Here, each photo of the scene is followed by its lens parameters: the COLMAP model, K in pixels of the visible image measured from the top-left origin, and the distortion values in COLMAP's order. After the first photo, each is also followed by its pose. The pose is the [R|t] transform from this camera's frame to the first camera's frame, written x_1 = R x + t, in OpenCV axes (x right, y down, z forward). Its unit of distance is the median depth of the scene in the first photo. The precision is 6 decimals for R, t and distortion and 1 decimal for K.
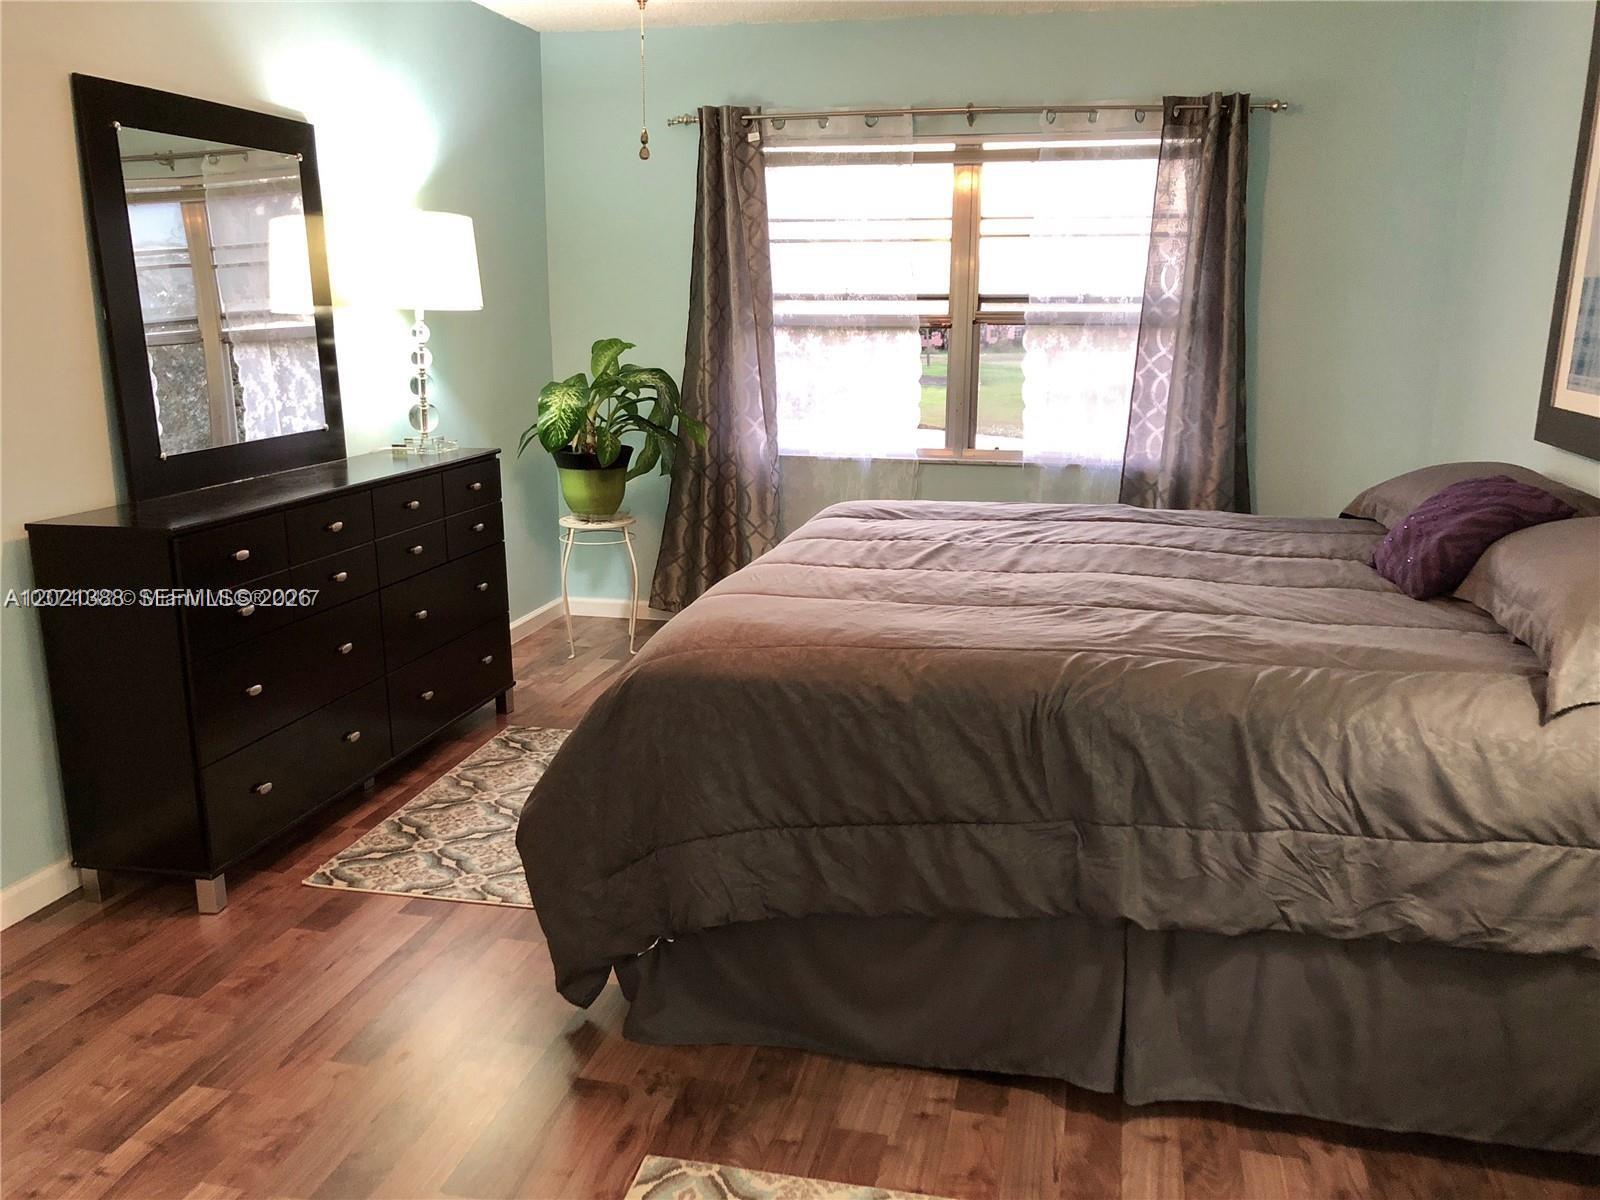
lens RADIAL K [[1284.4, 0, 807.5], [0, 1284.4, 588.4], [0, 0, 1]] dist [-0.000477, 0.004382]
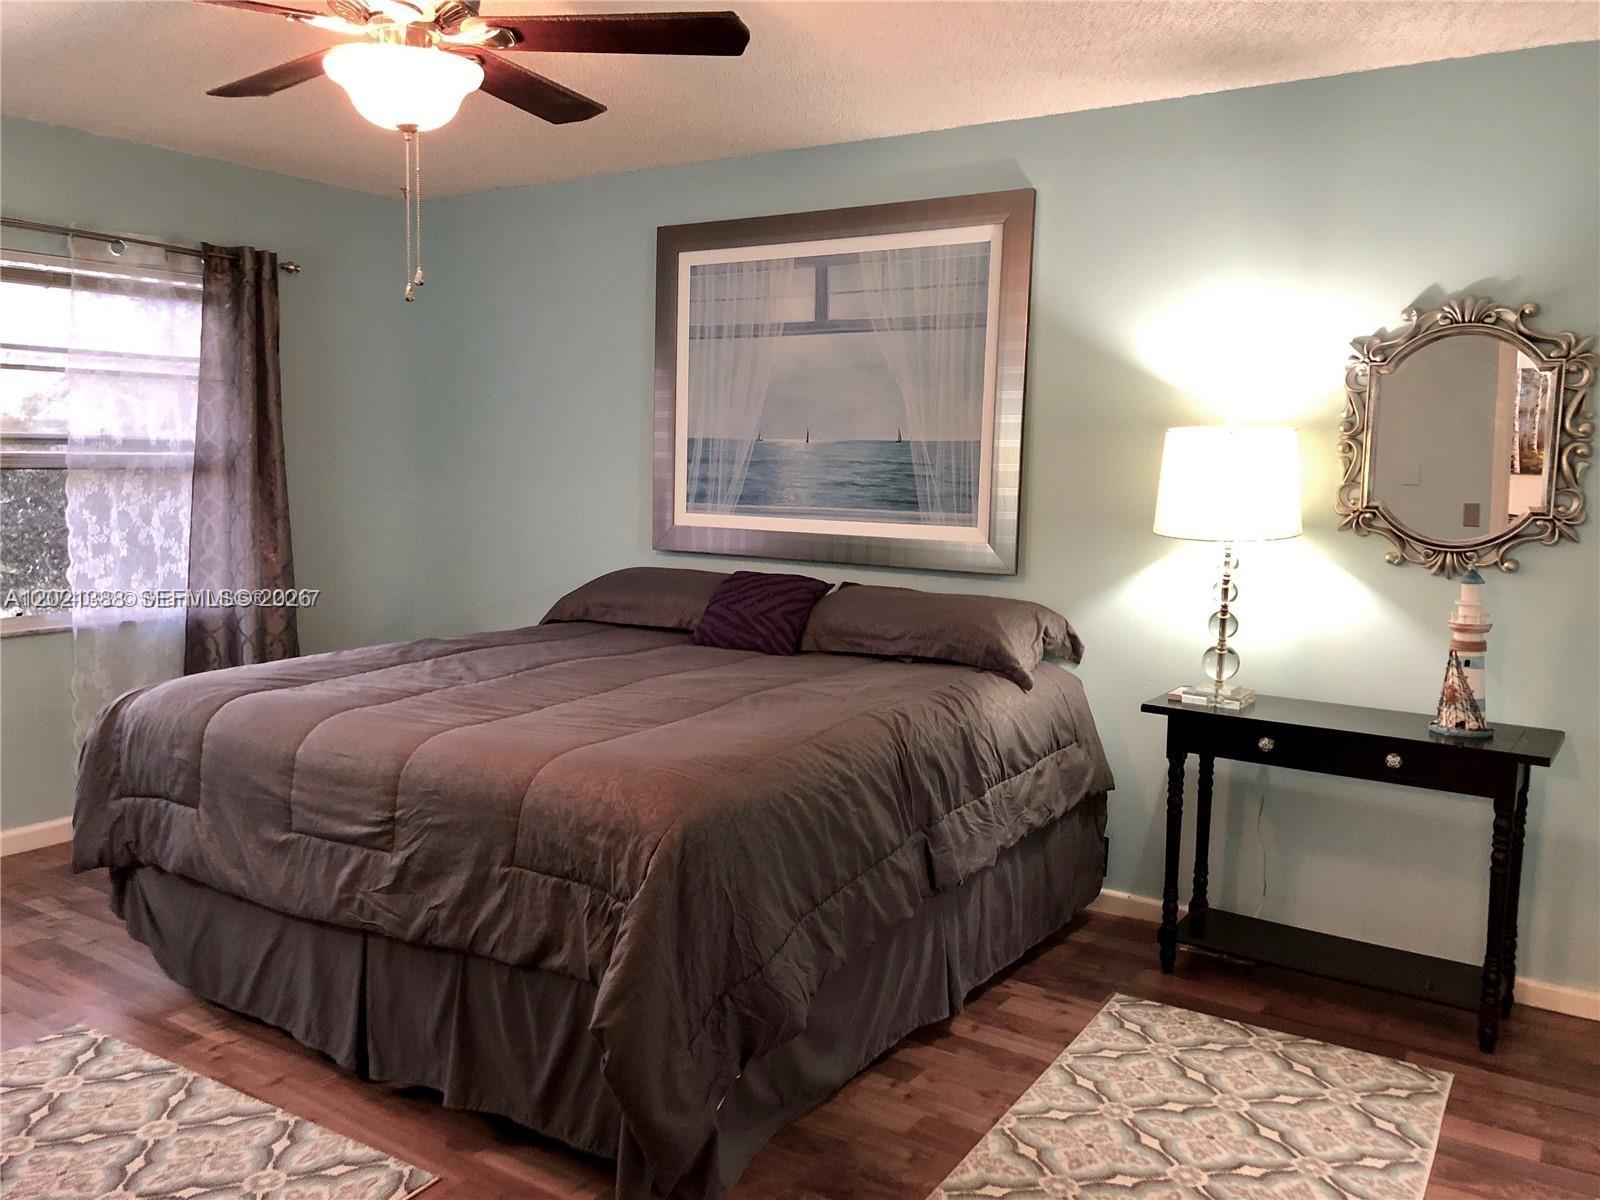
lens RADIAL K [[1284.4, 0, 807.5], [0, 1284.4, 588.4], [0, 0, 1]] dist [-0.000477, 0.004382]
pose [[0.338667, -0.096144, 0.935981, -0.744462], [0.189726, 0.981311, 0.032152, -0.095231], [-0.921579, 0.166691, 0.350579, 0.393041]]
